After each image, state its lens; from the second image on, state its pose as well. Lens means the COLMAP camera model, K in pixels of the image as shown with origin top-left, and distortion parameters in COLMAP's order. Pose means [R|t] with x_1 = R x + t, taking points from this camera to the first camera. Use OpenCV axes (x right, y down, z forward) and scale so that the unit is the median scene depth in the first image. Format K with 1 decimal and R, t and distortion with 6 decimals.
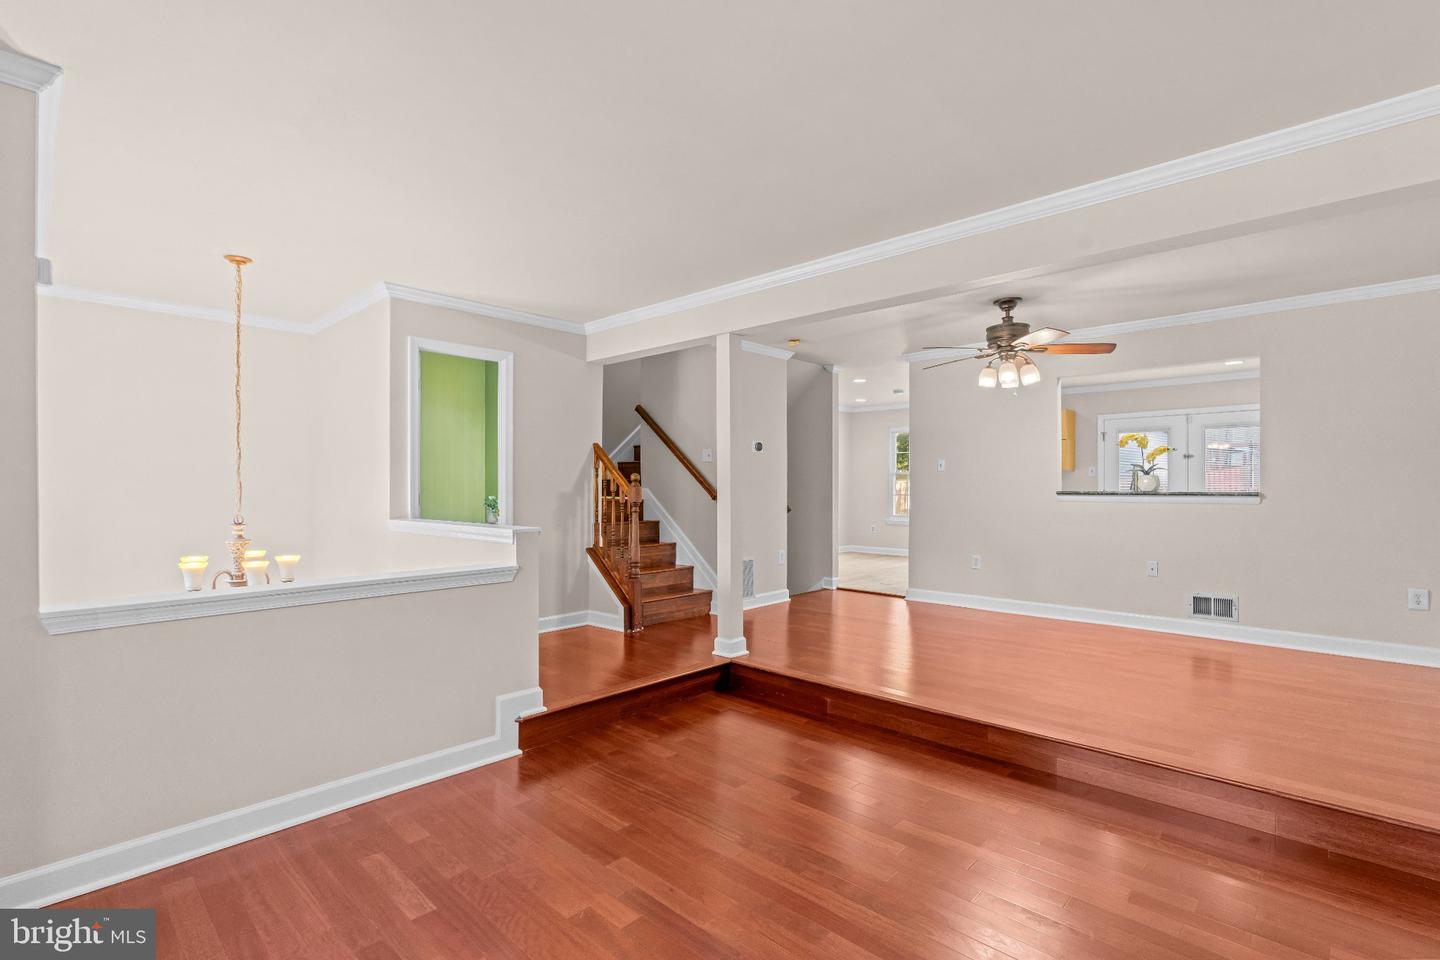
lens RADIAL K [[655.2, 0, 730.8], [0, 655.2, 480.7], [0, 0, 1]] dist [-0.012313, 0.005165]
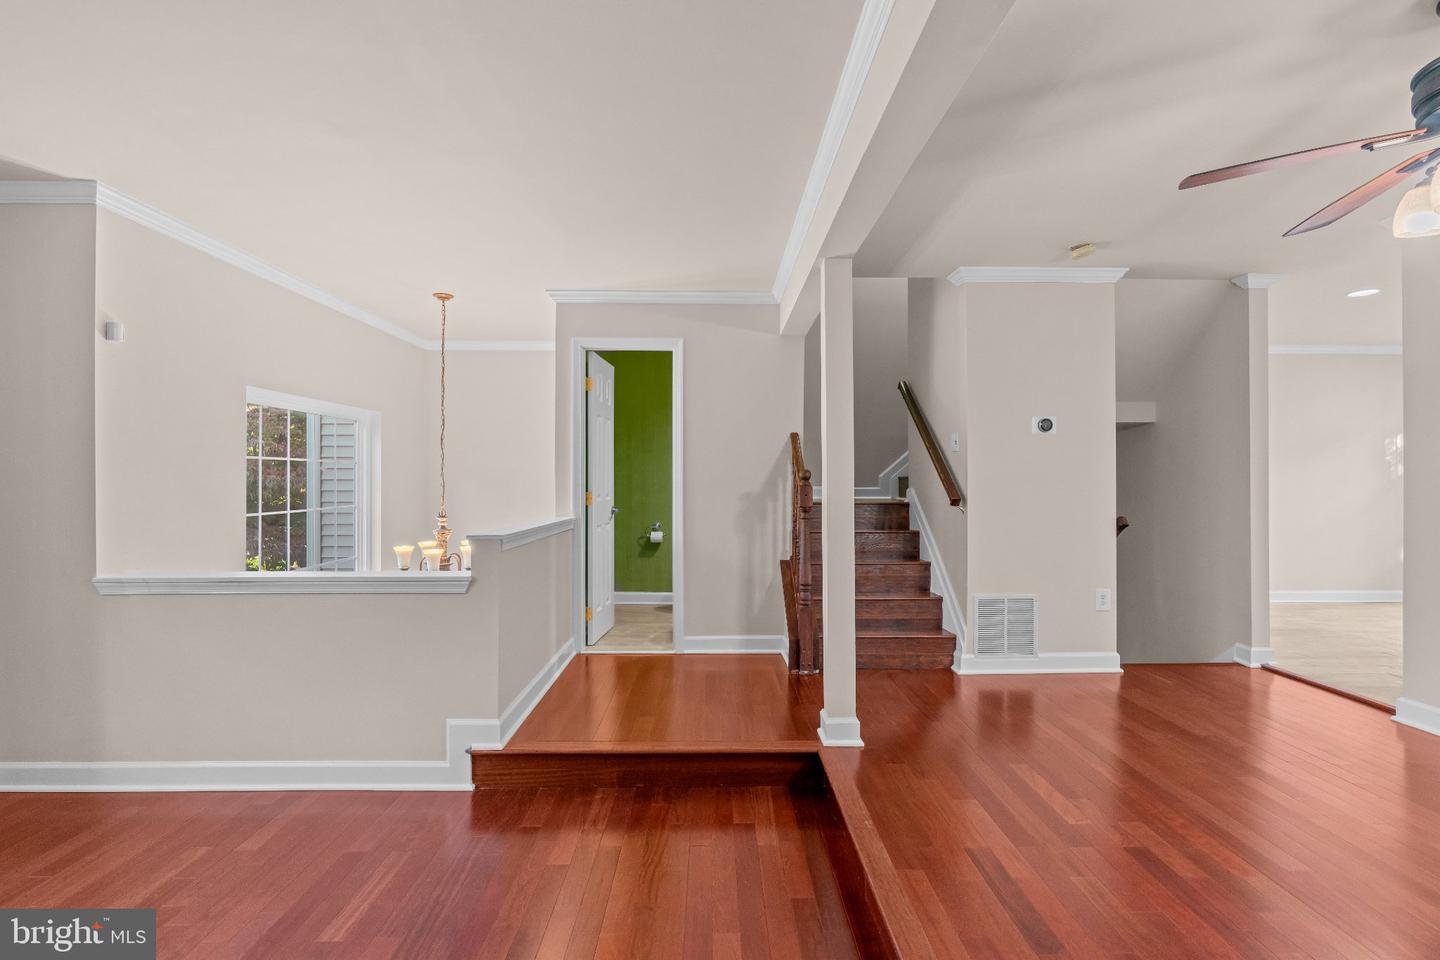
lens RADIAL K [[655.2, 0, 718.9], [0, 655.2, 474.2], [0, 0, 1]] dist [-0.012313, 0.005165]
pose [[0.701129, -0.009009, -0.712977, 0.339672], [0.005015, 0.999958, -0.007703, 0.000082], [0.713017, 0.001825, 0.701145, 0.388510]]
